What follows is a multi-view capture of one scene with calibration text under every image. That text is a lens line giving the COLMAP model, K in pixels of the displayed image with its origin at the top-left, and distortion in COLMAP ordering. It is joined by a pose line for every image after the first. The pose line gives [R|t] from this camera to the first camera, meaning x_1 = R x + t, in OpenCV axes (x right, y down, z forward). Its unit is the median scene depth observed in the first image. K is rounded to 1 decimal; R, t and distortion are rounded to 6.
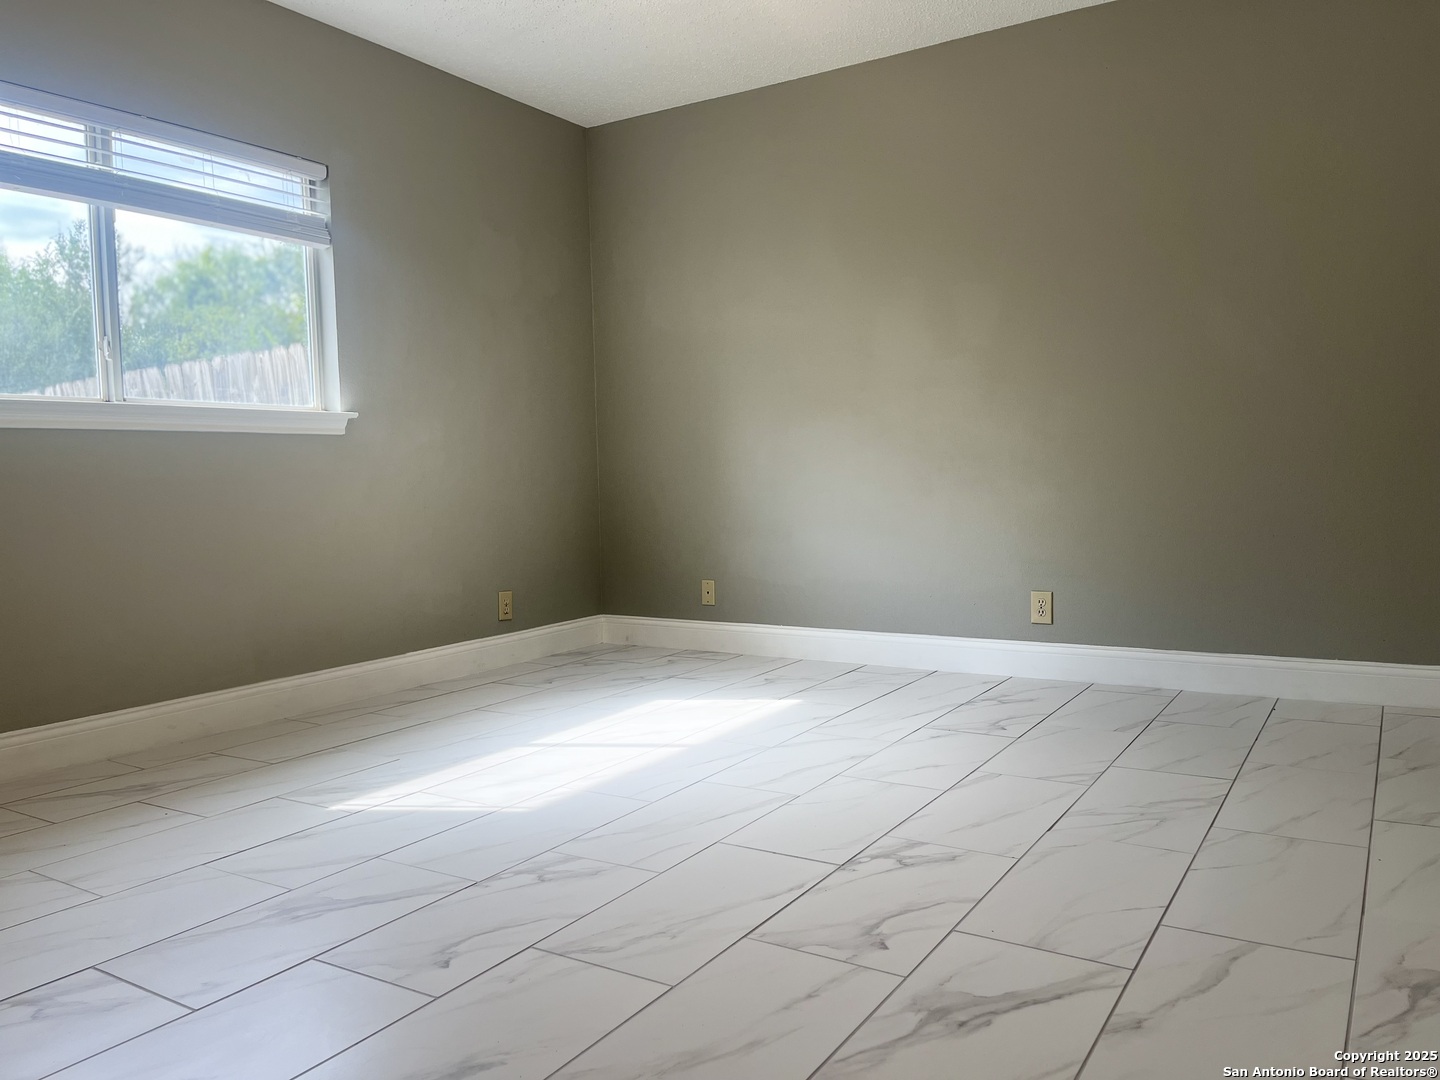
lens RADIAL K [[1072.0, 0, 730.2], [0, 1072.0, 545.8], [0, 0, 1]] dist [0.082183, -0.104861]
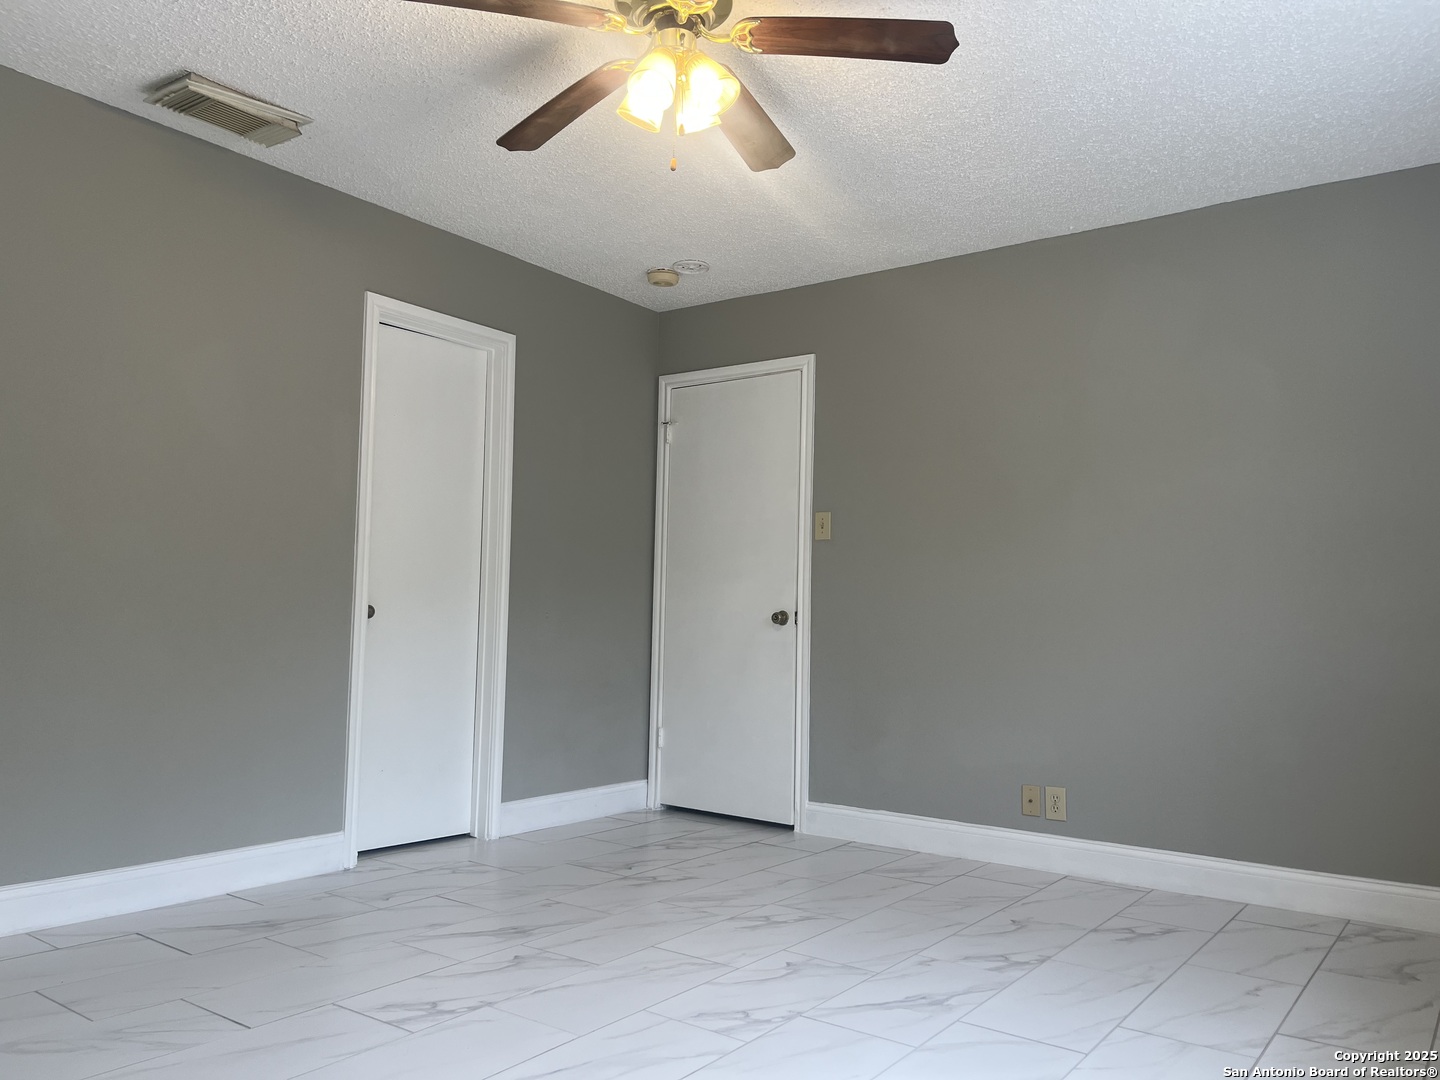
lens RADIAL K [[1072.0, 0, 730.2], [0, 1072.0, 545.8], [0, 0, 1]] dist [0.082183, -0.104861]
pose [[-0.997354, 0.009077, 0.072126, -0.263240], [0.009251, 0.999955, 0.002077, -0.210842], [-0.072104, 0.002738, -0.997393, 2.308356]]
